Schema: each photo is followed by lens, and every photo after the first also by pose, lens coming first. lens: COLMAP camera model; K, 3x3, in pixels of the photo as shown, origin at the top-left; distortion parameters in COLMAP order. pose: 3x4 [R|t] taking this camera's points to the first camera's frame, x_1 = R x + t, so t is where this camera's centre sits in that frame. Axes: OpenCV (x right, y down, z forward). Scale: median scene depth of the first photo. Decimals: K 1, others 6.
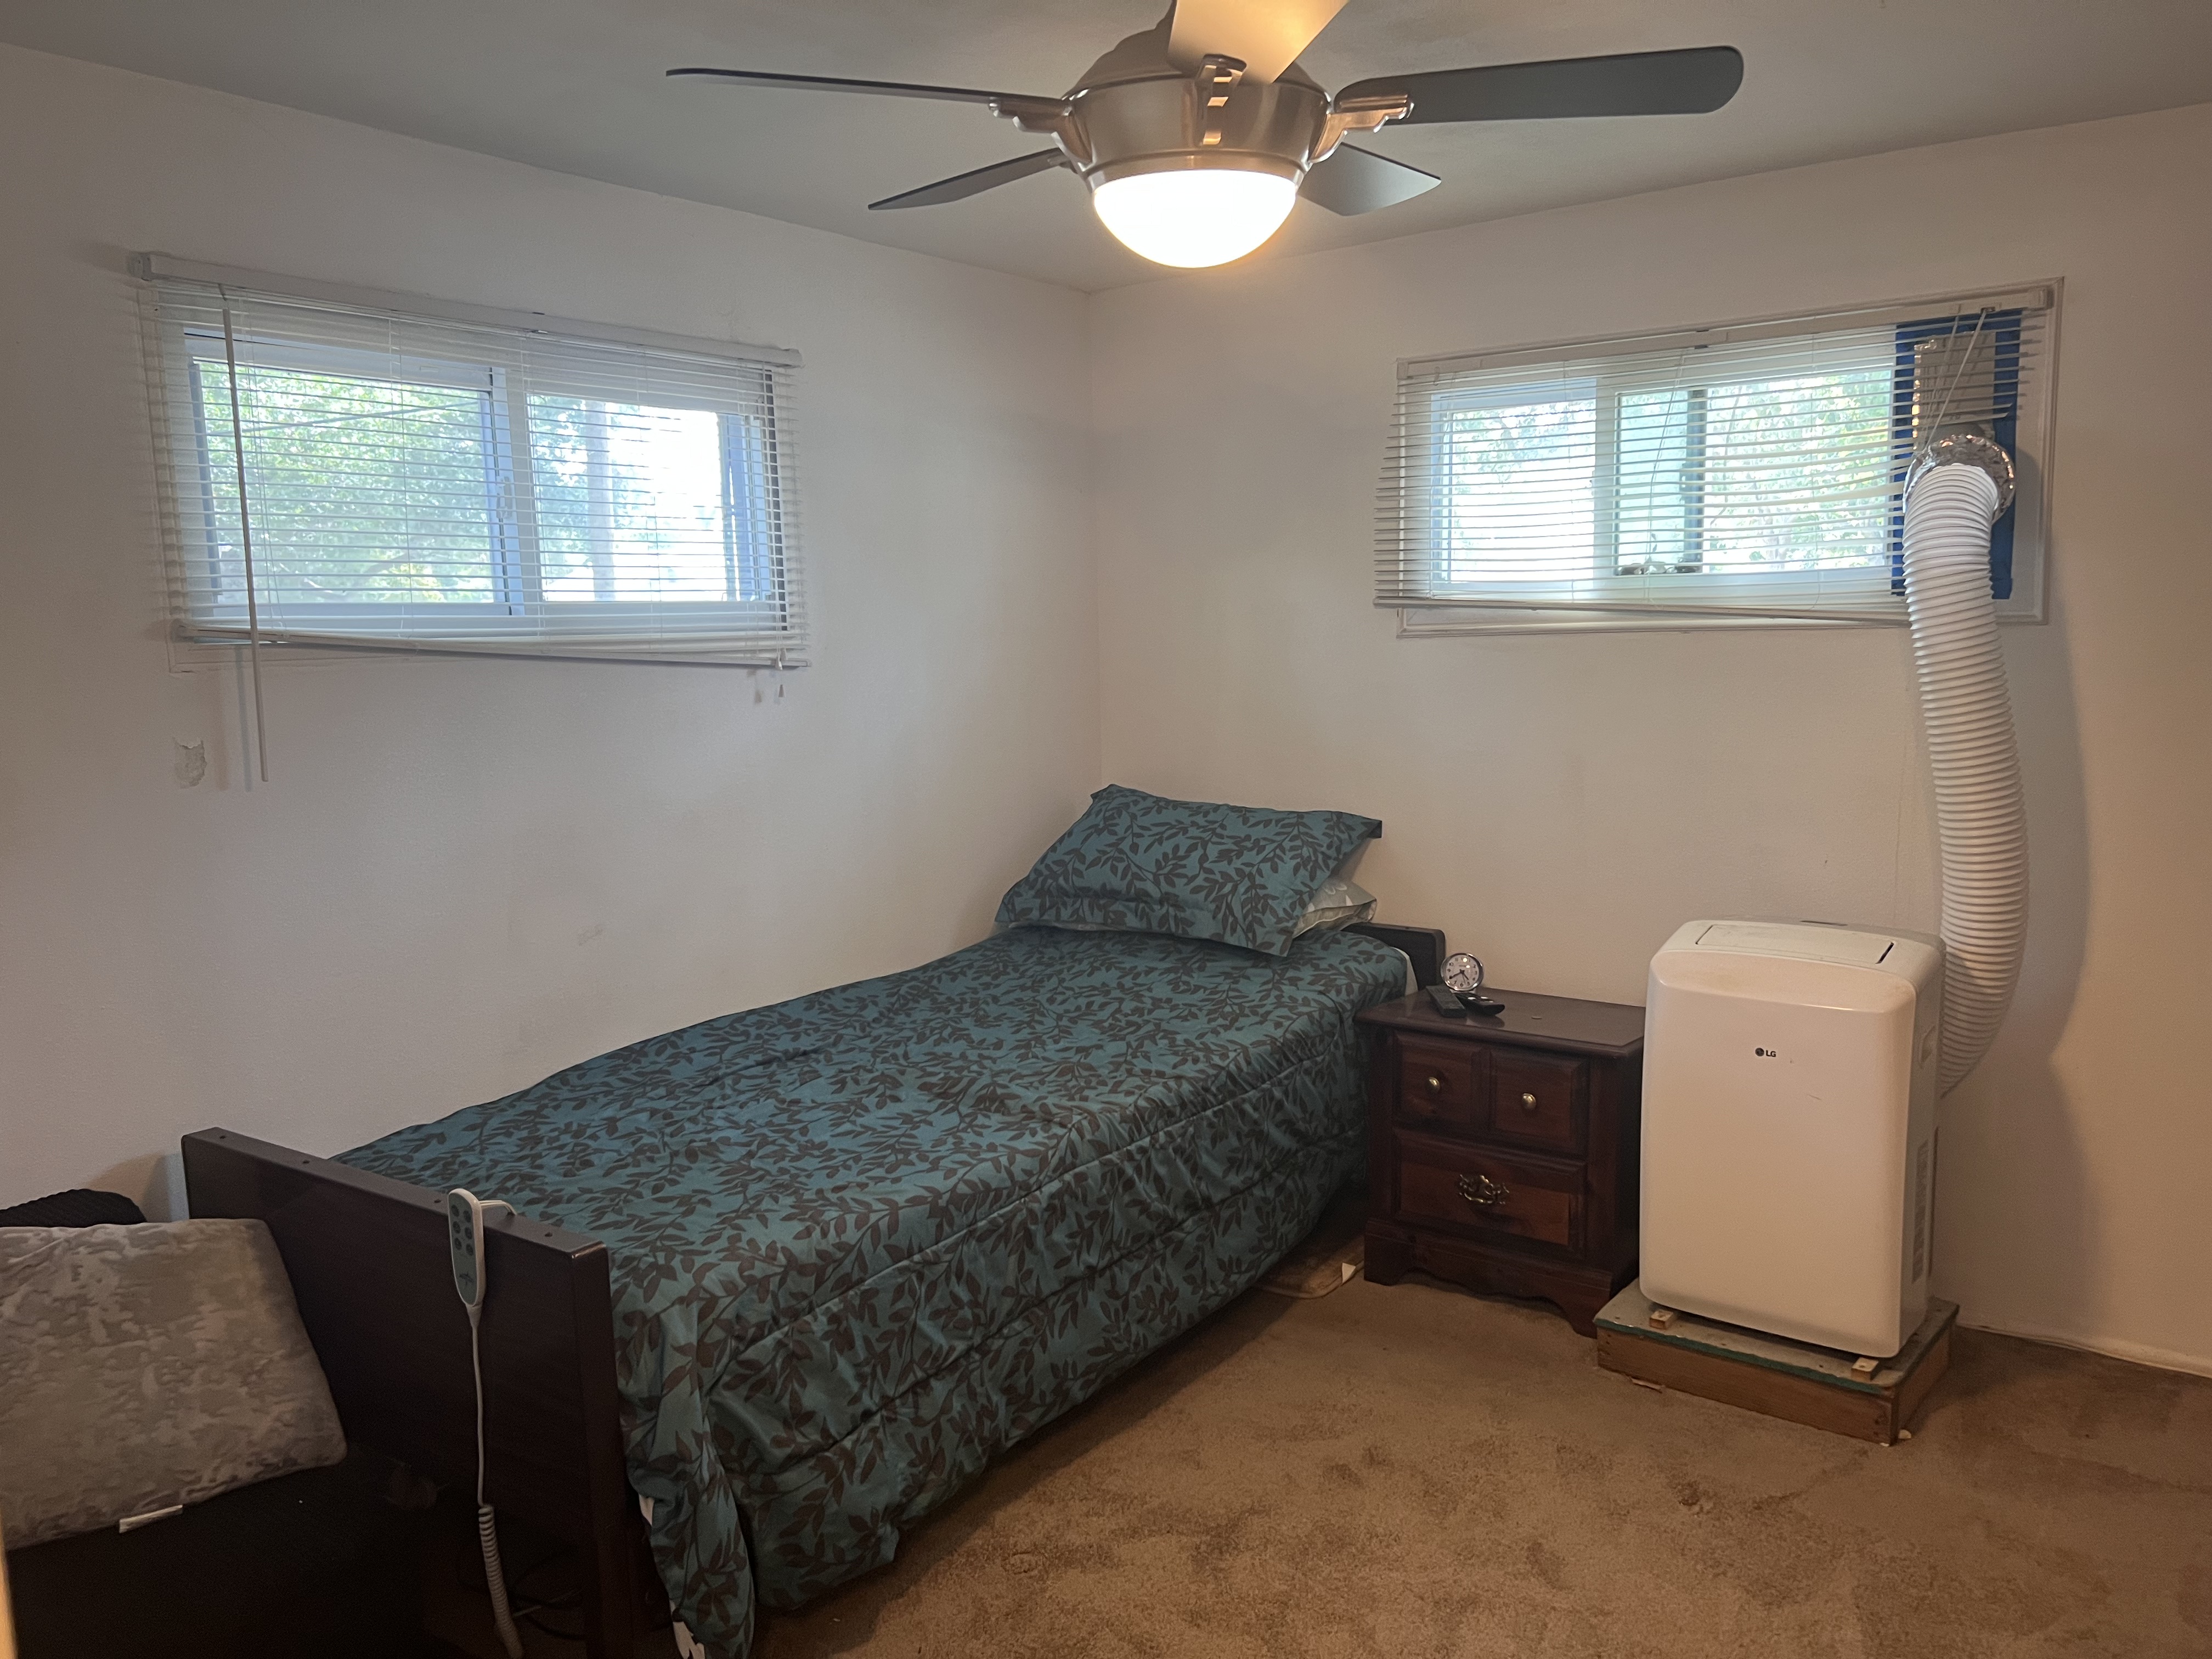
lens RADIAL K [[1675.2, 0, 1108.5], [0, 1675.2, 822.9], [0, 0, 1]] dist [0.062154, -0.075235]
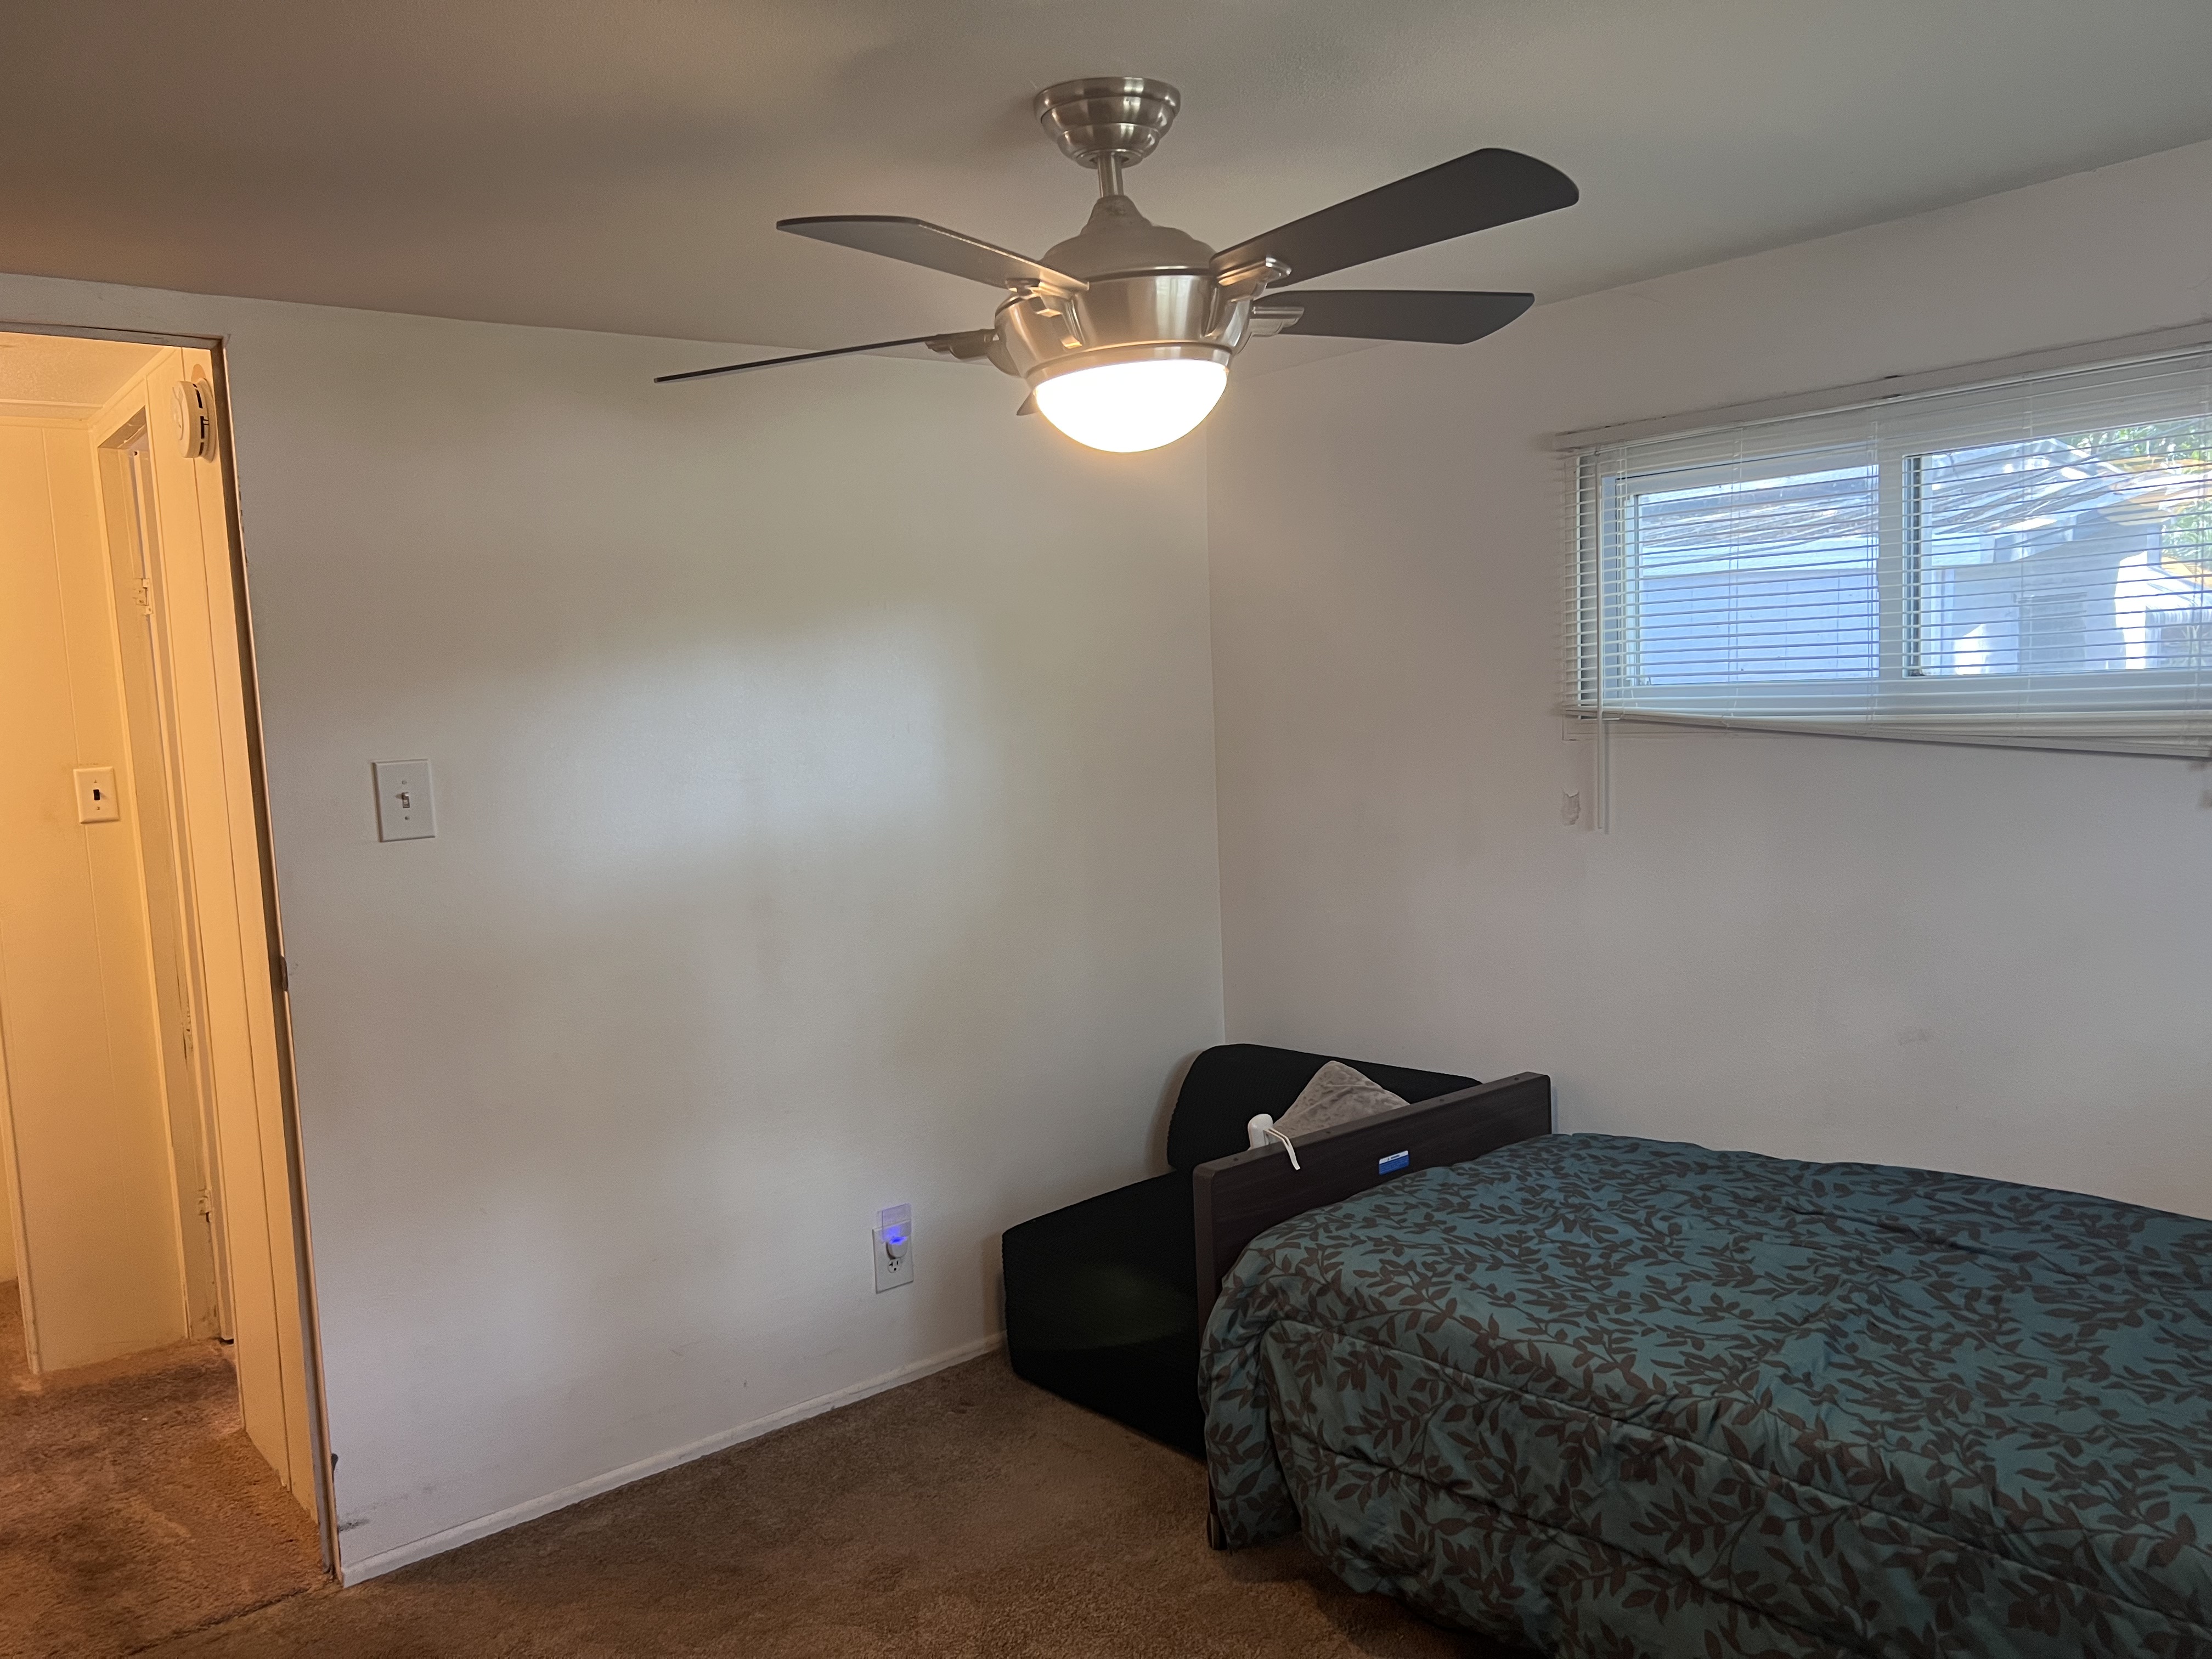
lens RADIAL K [[1675.2, 0, 1111.8], [0, 1675.2, 836.3], [0, 0, 1]] dist [0.062154, -0.075235]
pose [[-0.248360, 0.131853, -0.959652, 0.808179], [-0.056649, 0.987020, 0.150274, -0.187310], [0.967010, 0.091685, -0.237667, 0.940177]]
